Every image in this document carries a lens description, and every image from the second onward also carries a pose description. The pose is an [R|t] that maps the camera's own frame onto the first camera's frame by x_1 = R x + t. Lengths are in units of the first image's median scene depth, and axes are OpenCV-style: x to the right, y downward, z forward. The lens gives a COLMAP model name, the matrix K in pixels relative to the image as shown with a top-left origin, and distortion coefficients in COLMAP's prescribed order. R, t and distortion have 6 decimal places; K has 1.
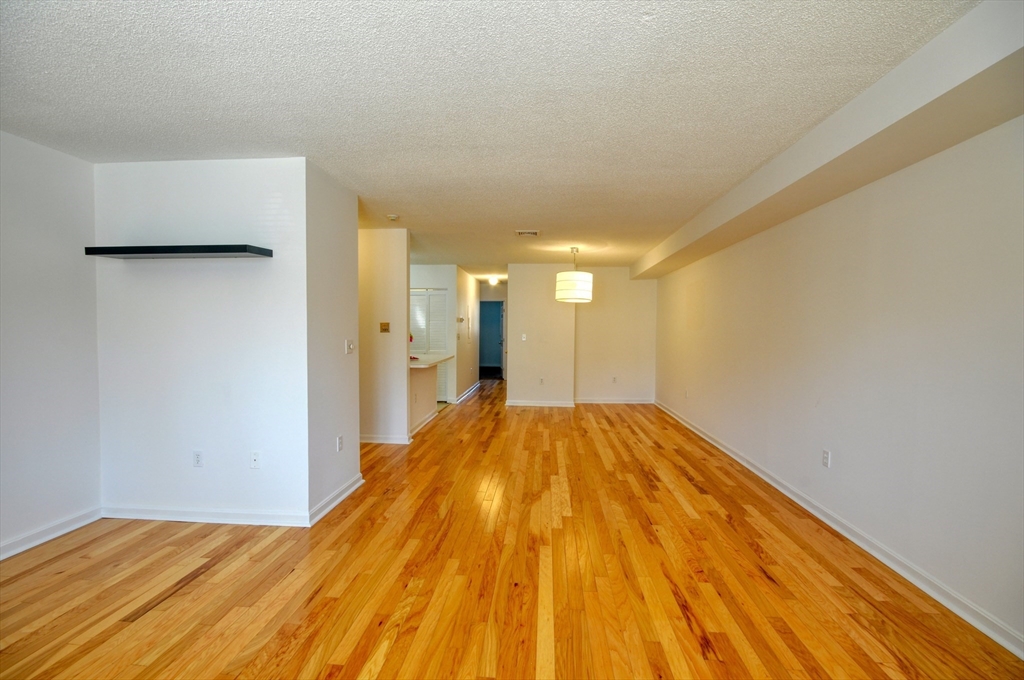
lens RADIAL K [[448.1, 0, 508.7], [0, 448.1, 342.5], [0, 0, 1]] dist [0.003468, -0.010965]
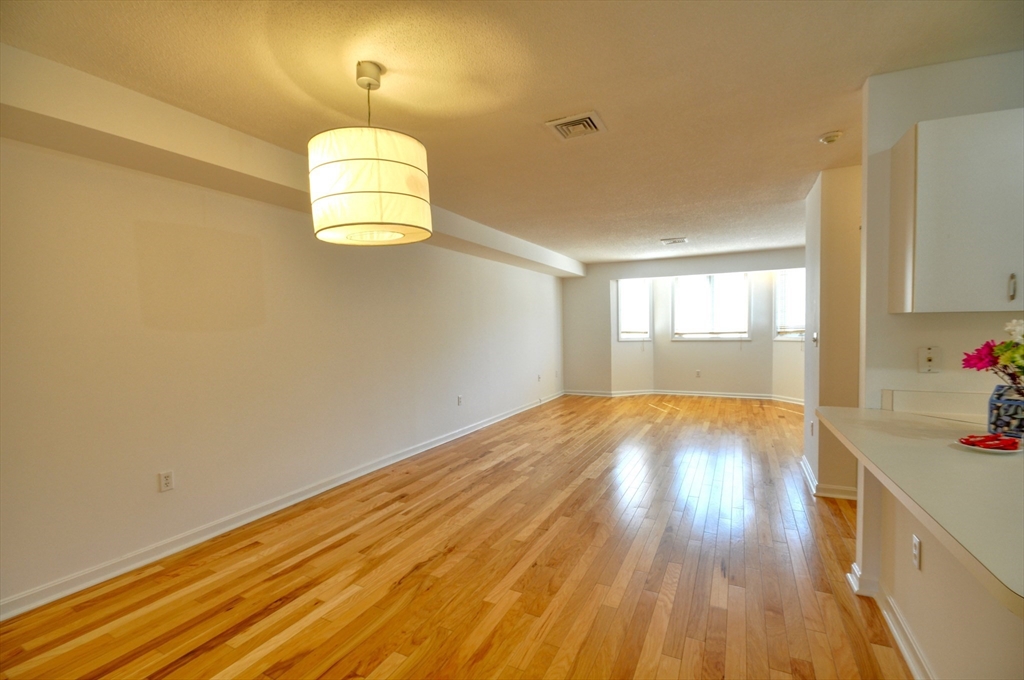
lens RADIAL K [[448.1, 0, 508.7], [0, 448.1, 342.5], [0, 0, 1]] dist [0.003468, -0.010965]
pose [[-0.924089, -0.006209, 0.382127, -0.104956], [0.019678, 0.997769, 0.063800, -0.059245], [-0.381670, 0.066477, -0.921905, 2.070613]]
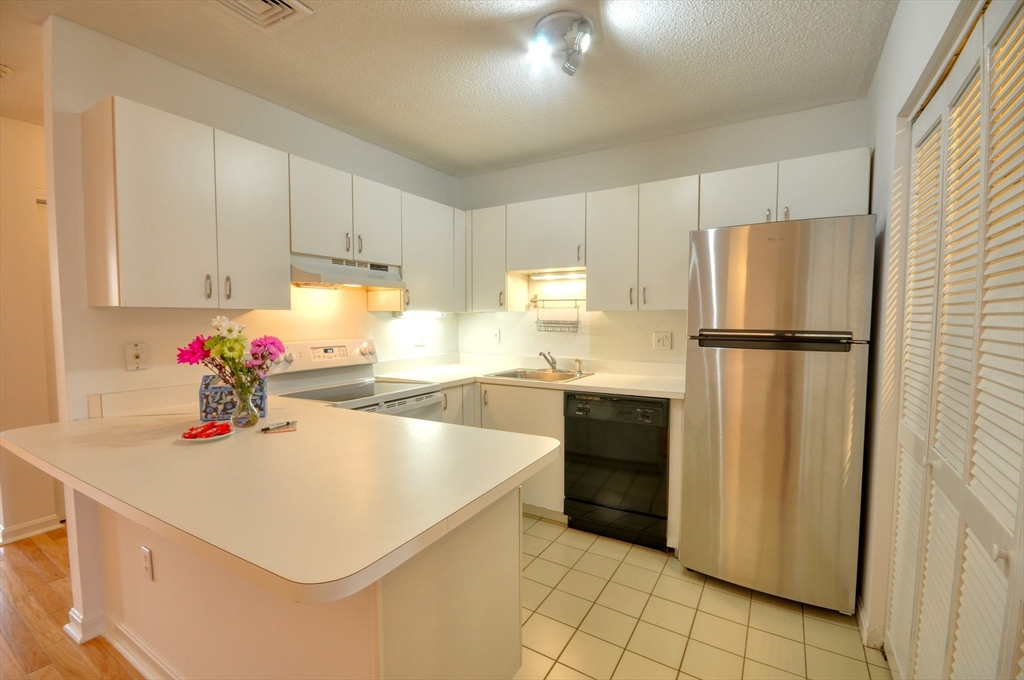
lens RADIAL K [[444.0, 0, 513.2], [0, 444.0, 342.1], [0, 0, 1]] dist [0.000131, -0.011556]
pose [[-0.445665, 0.043134, -0.894160, -0.107453], [-0.032049, 0.997429, 0.064090, -0.057462], [0.894626, 0.057220, -0.443136, 1.995232]]
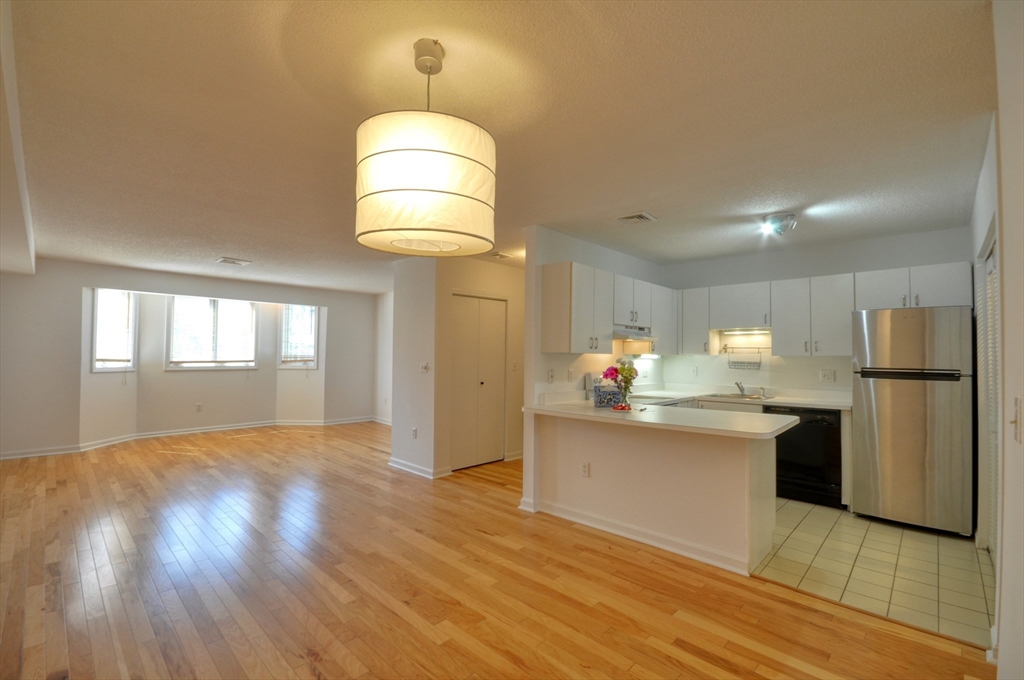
lens RADIAL K [[448.1, 0, 508.7], [0, 448.1, 342.5], [0, 0, 1]] dist [0.003468, -0.010965]
pose [[-0.631381, -0.036403, -0.774618, 0.520776], [-0.039489, 0.999111, -0.014765, -0.055139], [0.774466, 0.021267, -0.632257, 1.976835]]
